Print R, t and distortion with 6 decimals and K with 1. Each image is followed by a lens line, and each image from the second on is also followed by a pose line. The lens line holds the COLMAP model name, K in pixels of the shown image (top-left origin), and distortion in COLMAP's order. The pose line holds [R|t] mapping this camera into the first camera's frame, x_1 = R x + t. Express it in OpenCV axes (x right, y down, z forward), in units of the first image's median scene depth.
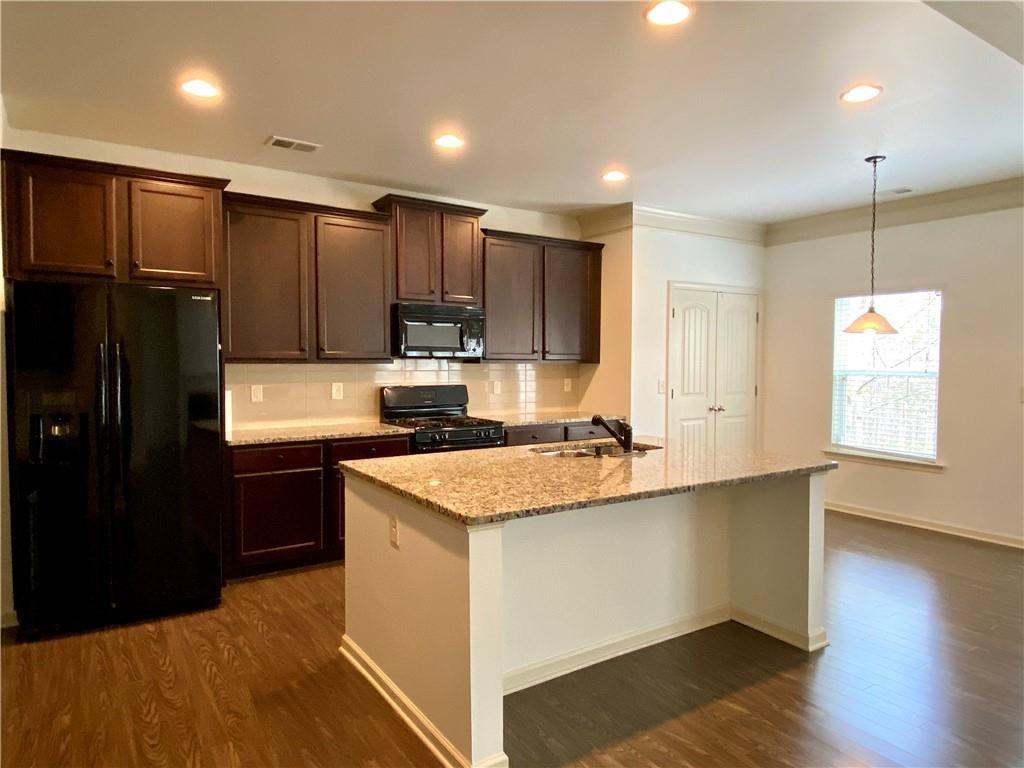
lens RADIAL K [[673.1, 0, 517.6], [0, 673.1, 389.9], [0, 0, 1]] dist [0.031794, -0.002157]
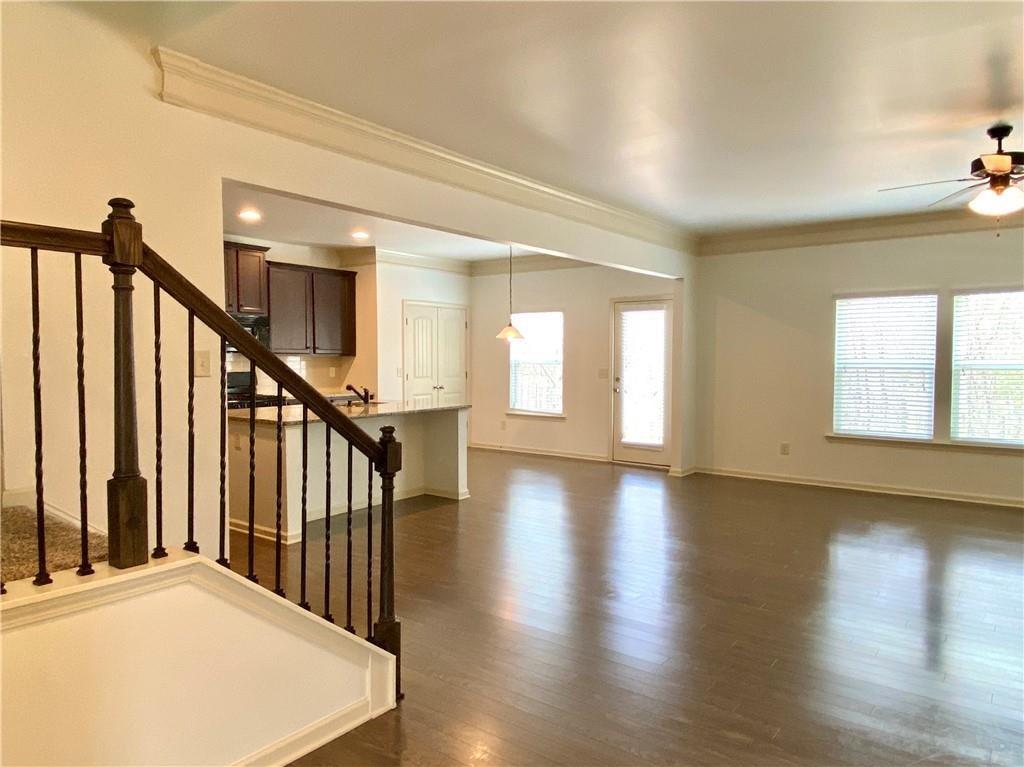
lens RADIAL K [[673.1, 0, 517.7], [0, 673.1, 383.7], [0, 0, 1]] dist [0.031794, -0.002157]
pose [[0.943302, -0.015041, 0.331595, -0.028093], [0.015639, 0.999877, 0.000864, 0.023402], [-0.331567, 0.004371, 0.943421, -0.460130]]
